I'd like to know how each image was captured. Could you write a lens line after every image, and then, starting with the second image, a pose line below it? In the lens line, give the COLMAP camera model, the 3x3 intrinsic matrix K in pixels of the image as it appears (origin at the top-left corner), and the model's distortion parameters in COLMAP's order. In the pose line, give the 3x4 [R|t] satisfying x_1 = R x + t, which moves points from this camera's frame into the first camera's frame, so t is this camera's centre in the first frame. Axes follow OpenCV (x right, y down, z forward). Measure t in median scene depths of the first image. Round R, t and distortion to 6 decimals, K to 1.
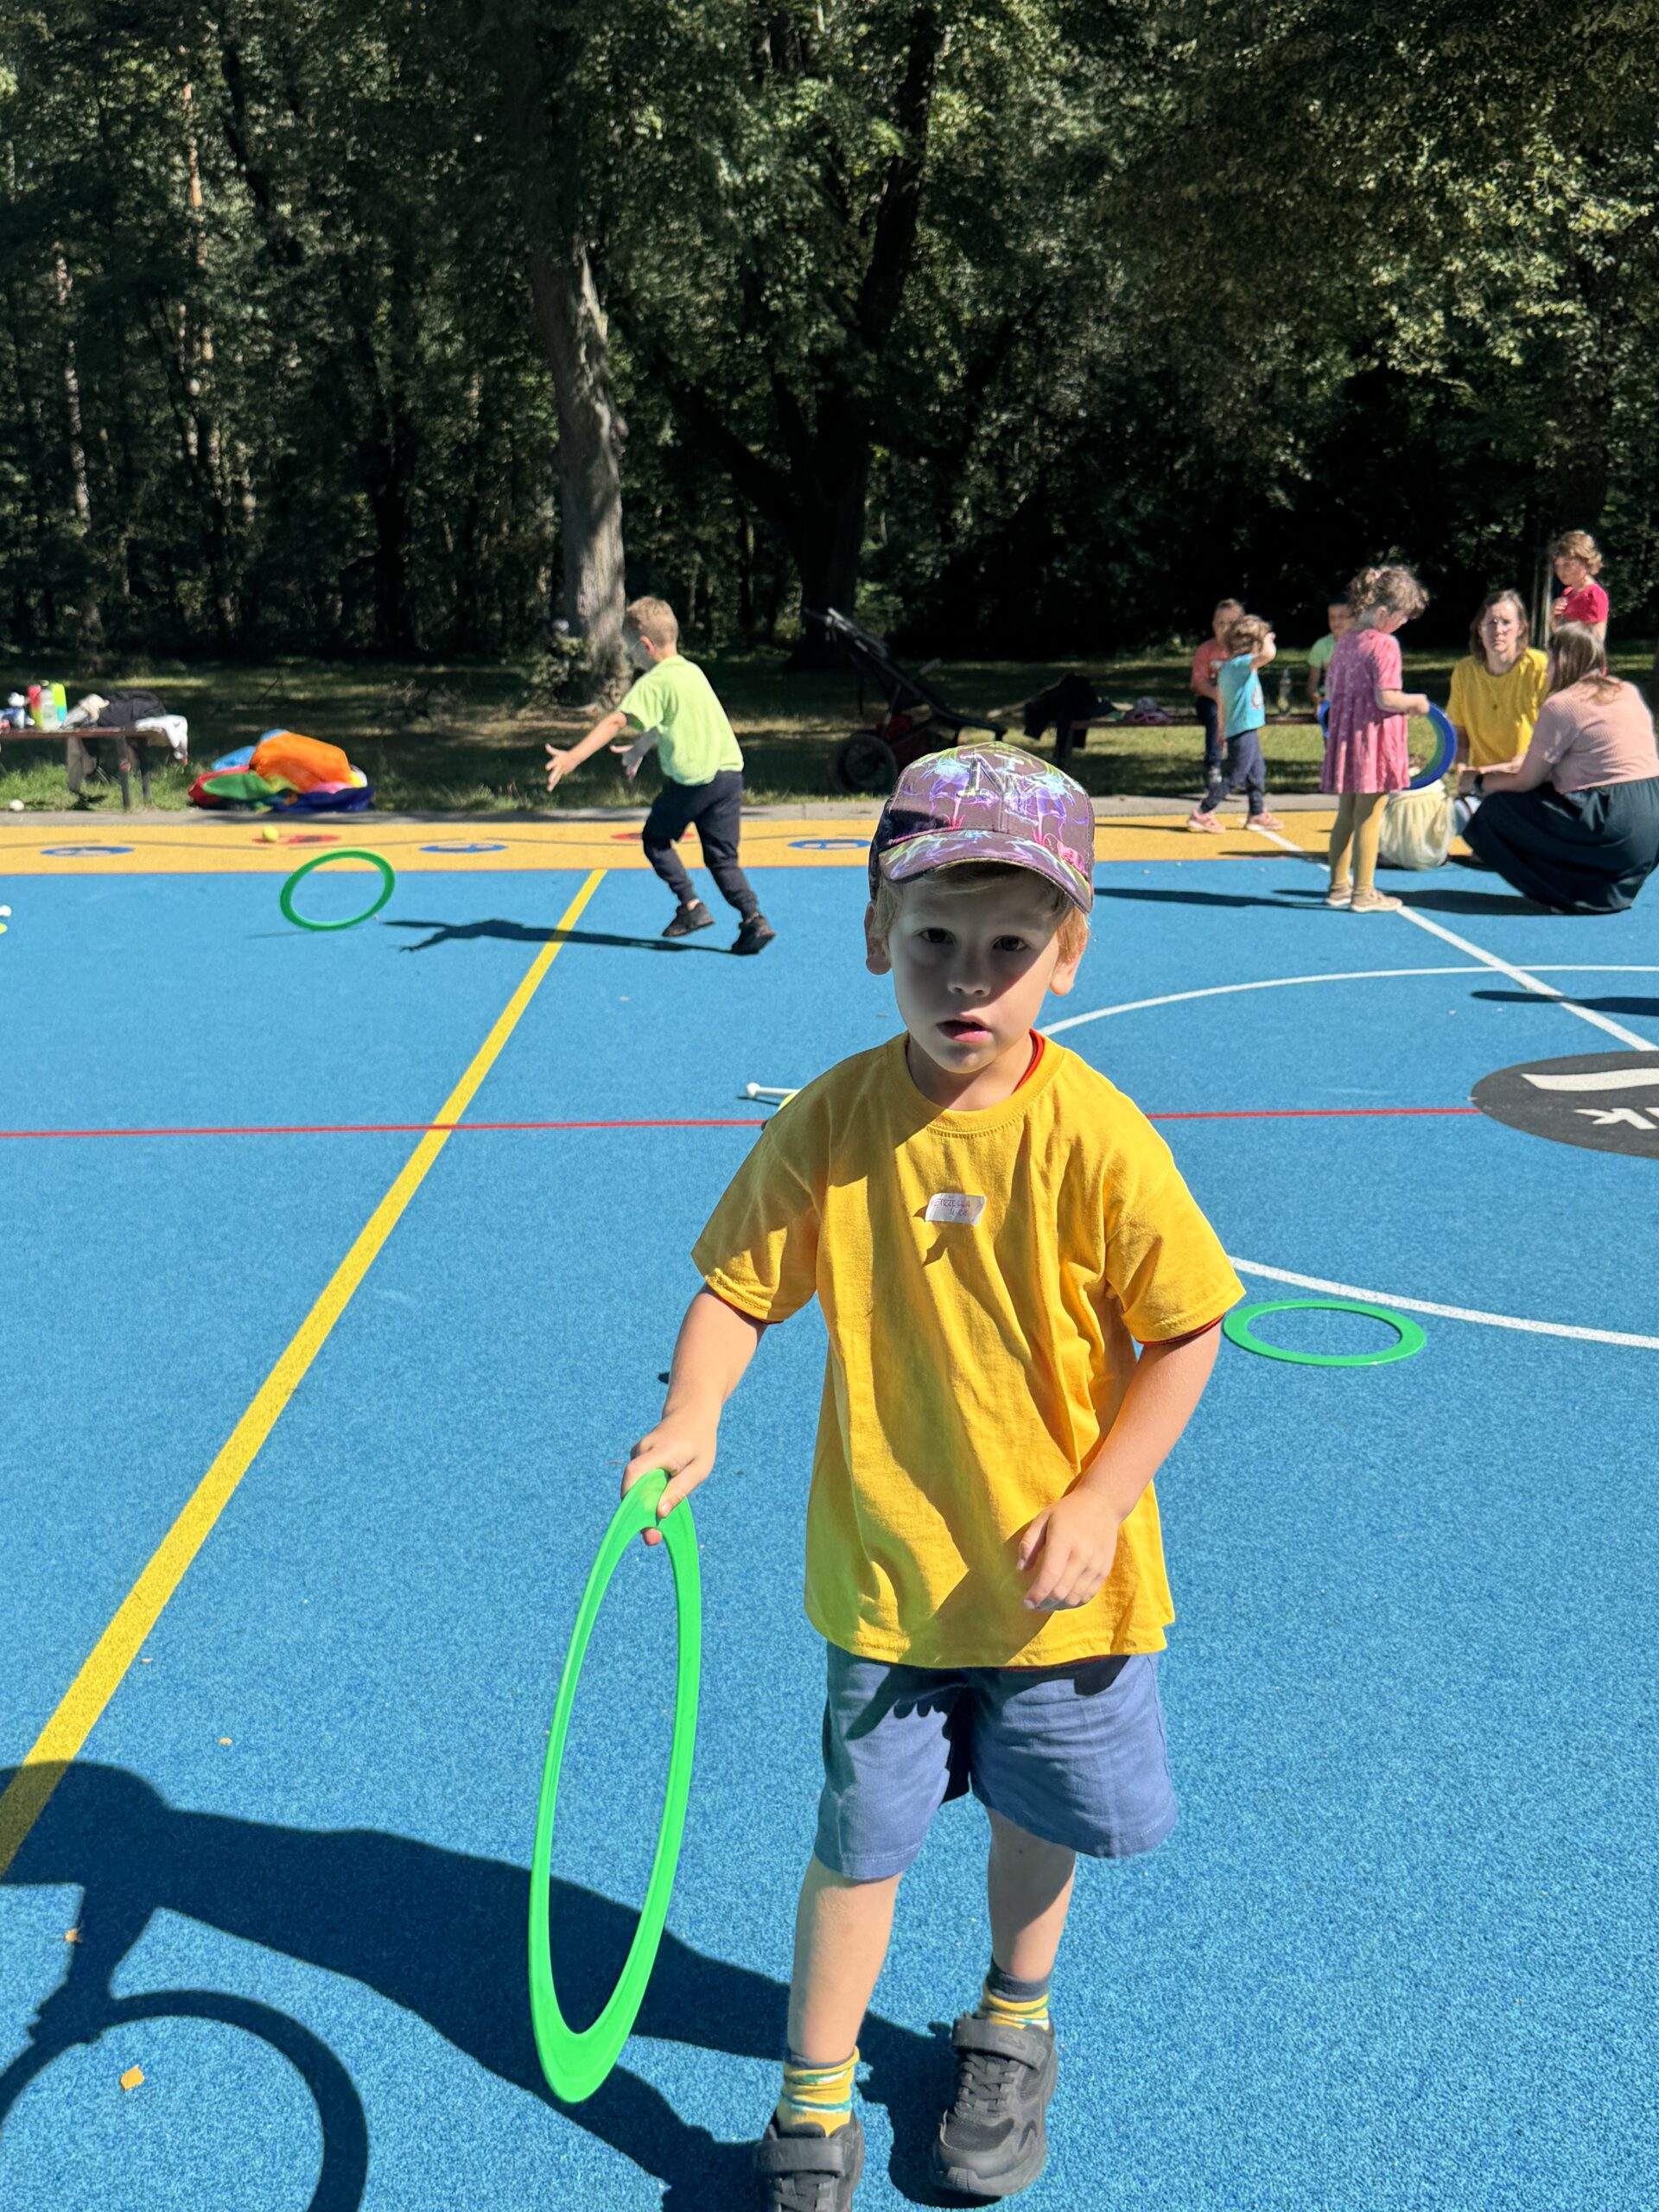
lens RADIAL K [[2321.4, 0, 871.1], [0, 2321.4, 1110.9], [0, 0, 1]] dist [0.058138, 0.000000]
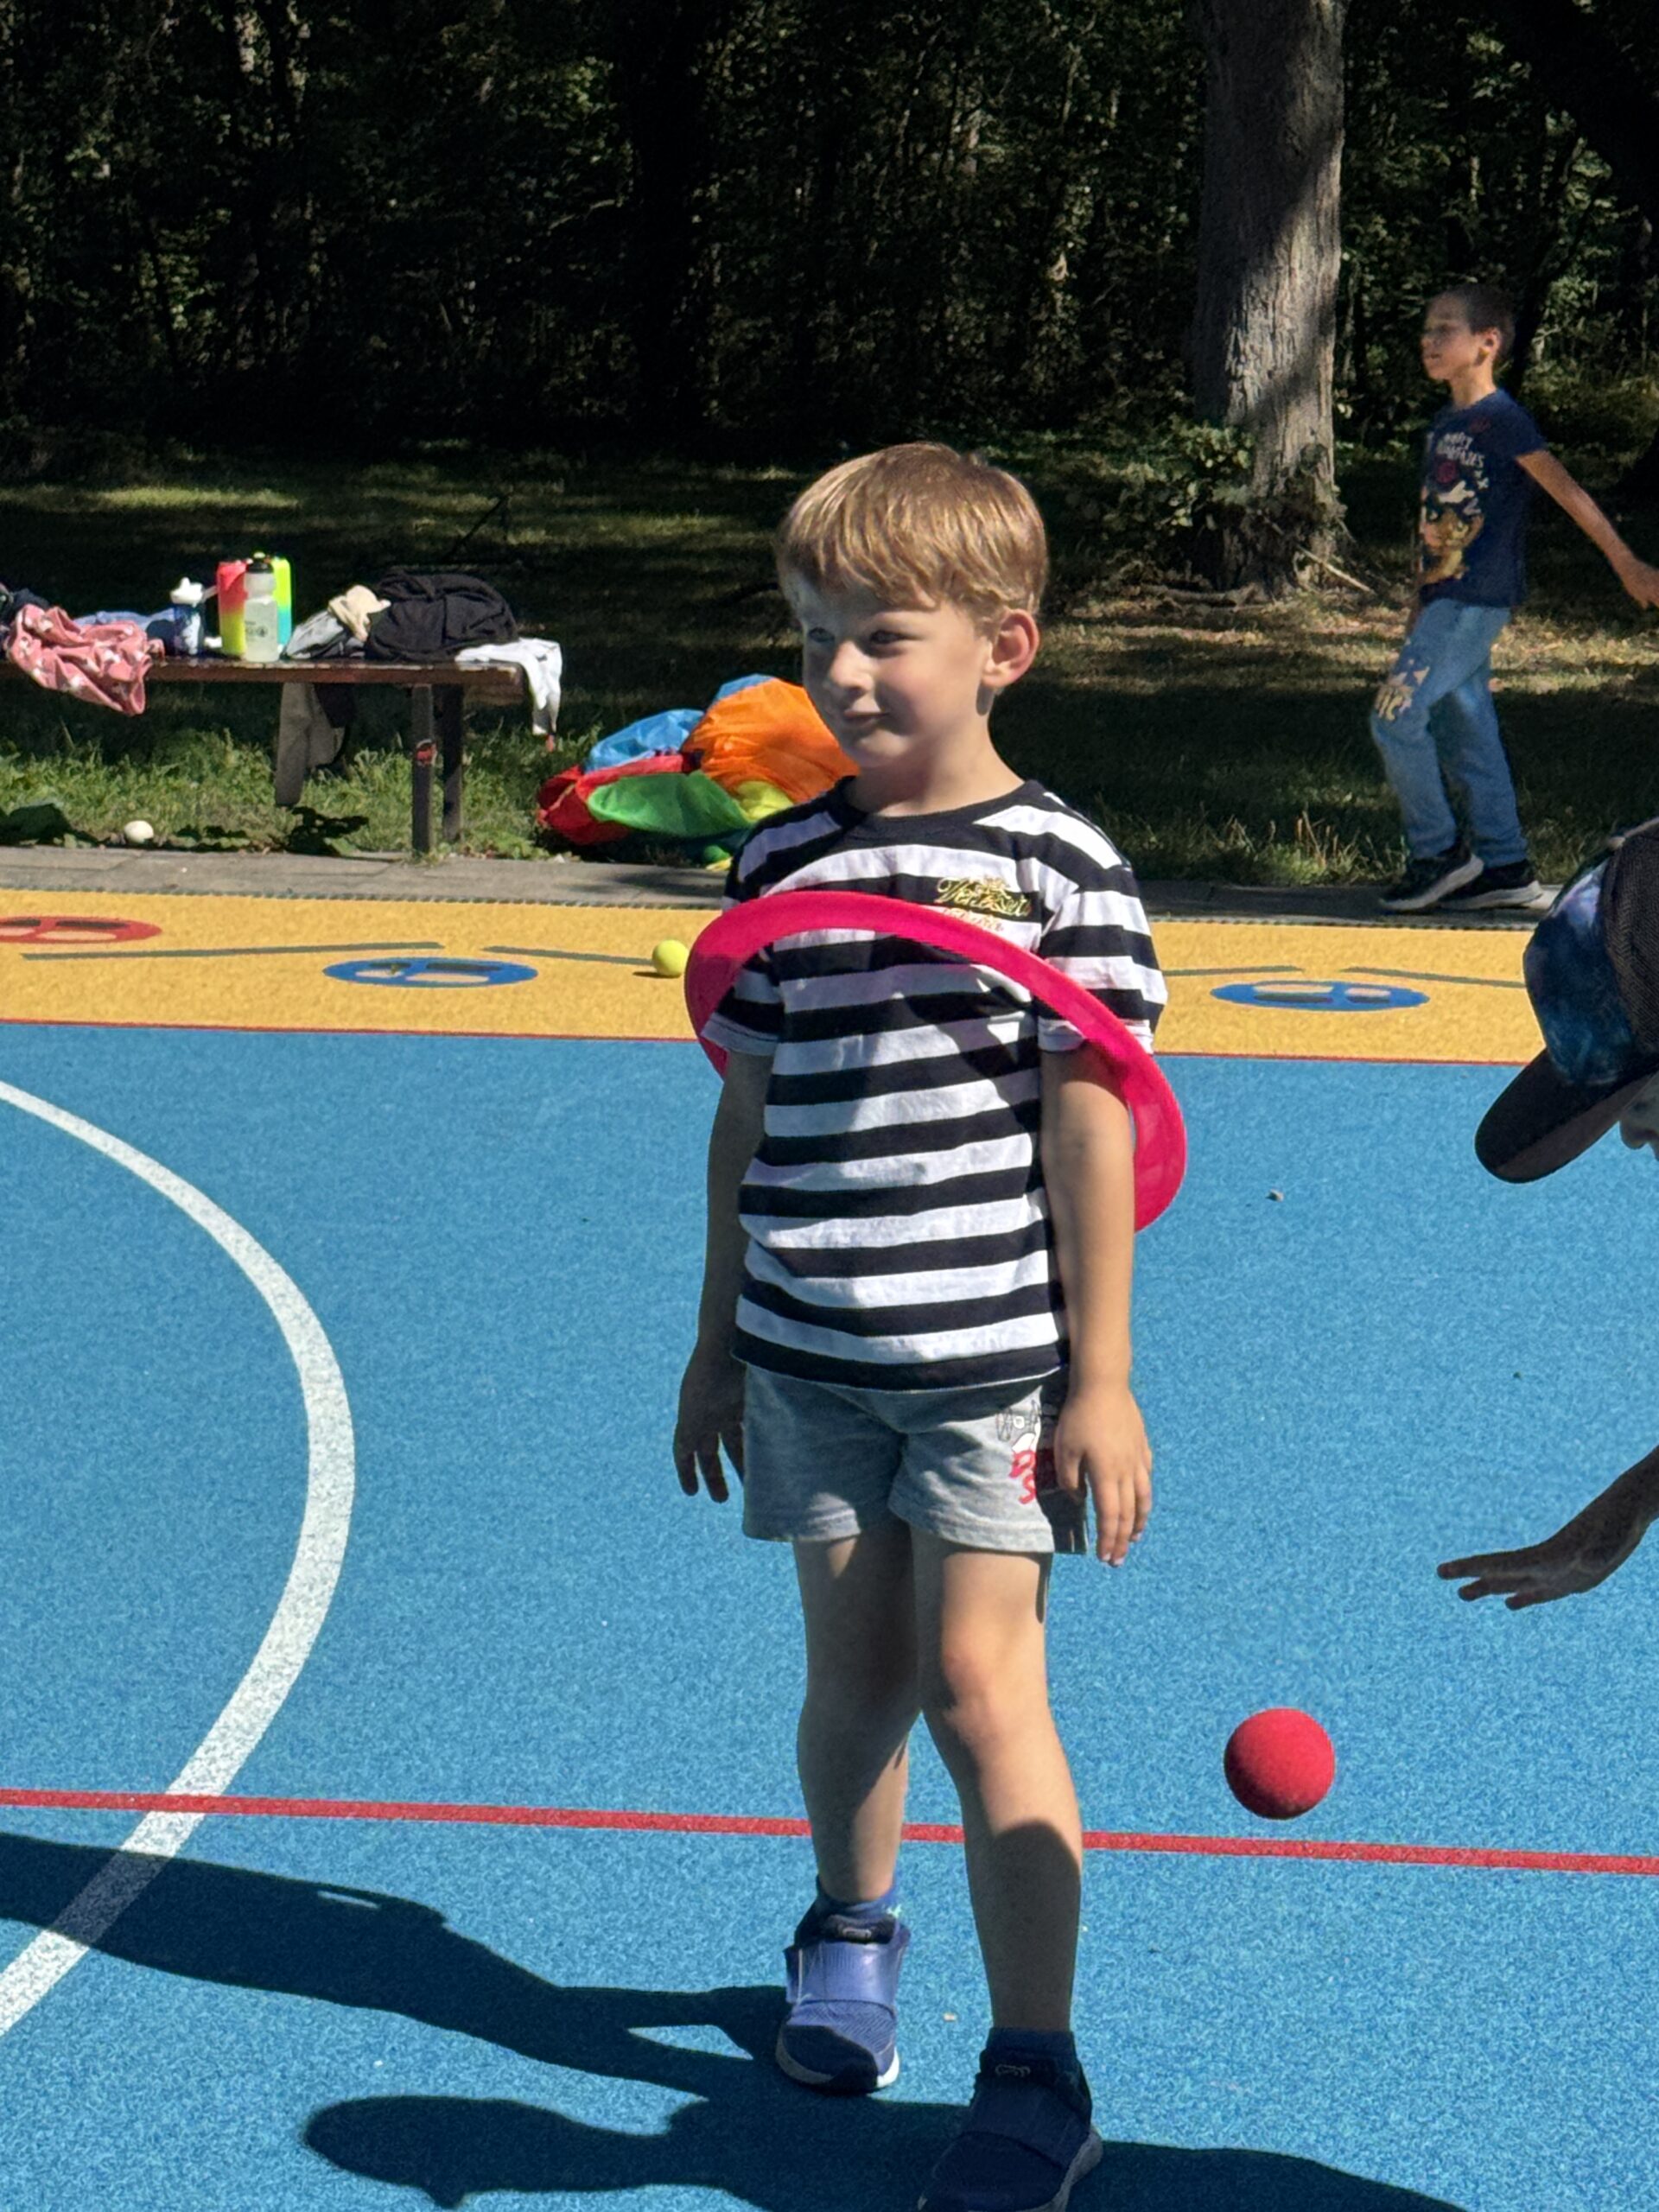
lens RADIAL K [[5423.4, 0, 857.4], [0, 5423.4, 1243.5], [0, 0, 1]] dist [0.115736, 0.000000]
pose [[0.991312, 0.044063, -0.123932, -0.114005], [-0.049383, 0.997971, -0.040185, -0.022566], [0.121910, 0.045956, 0.991477, 0.034583]]
